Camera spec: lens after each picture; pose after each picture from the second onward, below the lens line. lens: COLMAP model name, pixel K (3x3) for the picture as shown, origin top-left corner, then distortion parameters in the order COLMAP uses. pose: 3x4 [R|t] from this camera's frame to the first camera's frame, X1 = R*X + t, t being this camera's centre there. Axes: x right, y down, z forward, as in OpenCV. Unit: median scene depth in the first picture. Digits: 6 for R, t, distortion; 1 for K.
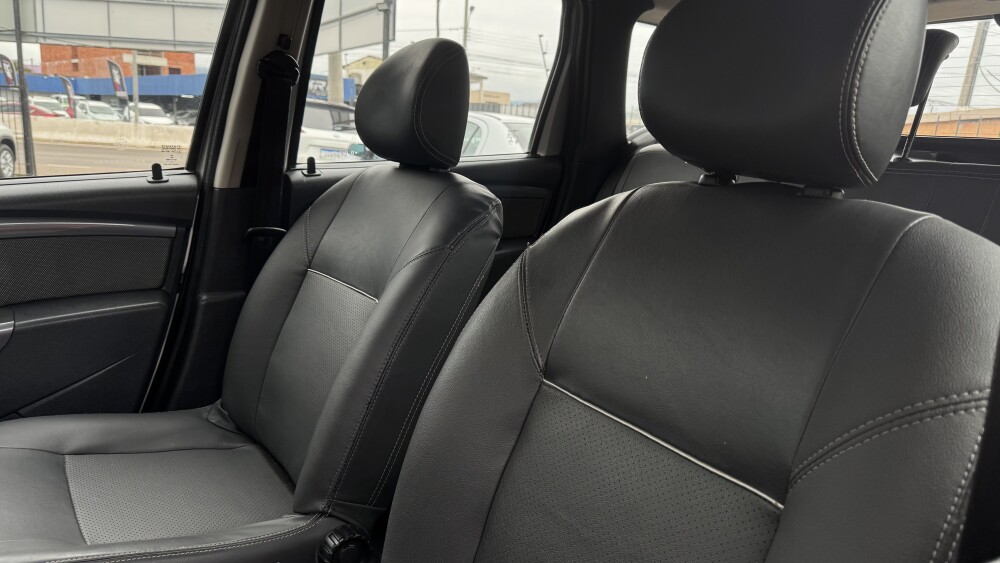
lens RADIAL K [[710.0, 0, 504.1], [0, 710.0, 276.8], [0, 0, 1]] dist [0.029227, -0.037414]
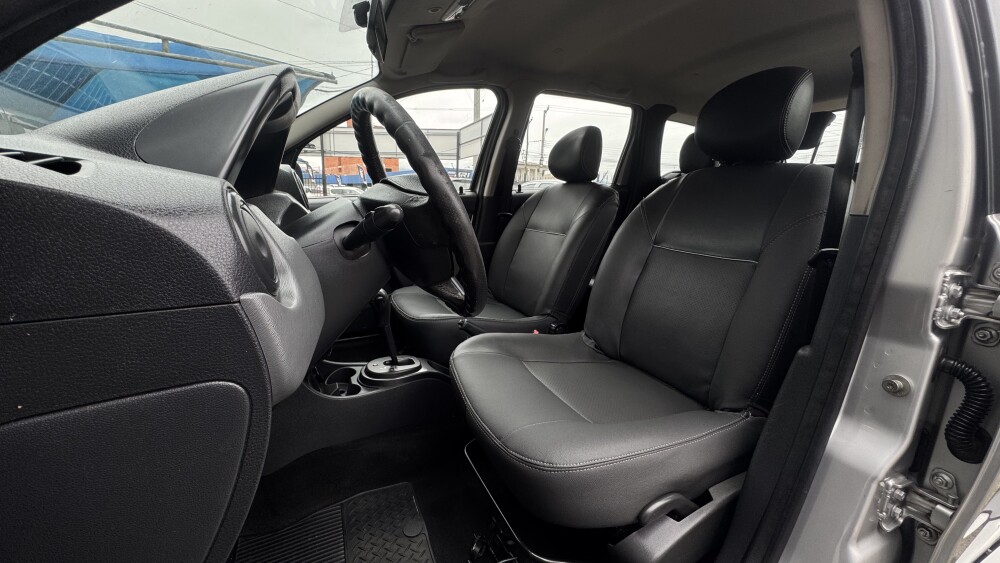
lens RADIAL K [[400.1, 0, 496.4], [0, 400.1, 280.7], [0, 0, 1]] dist [-0.000066, -0.000708]
pose [[0.988477, 0.008188, -0.151150, -0.170398], [-0.008766, 0.999957, -0.003157, 0.164876], [0.151117, 0.004445, 0.988506, -0.312798]]
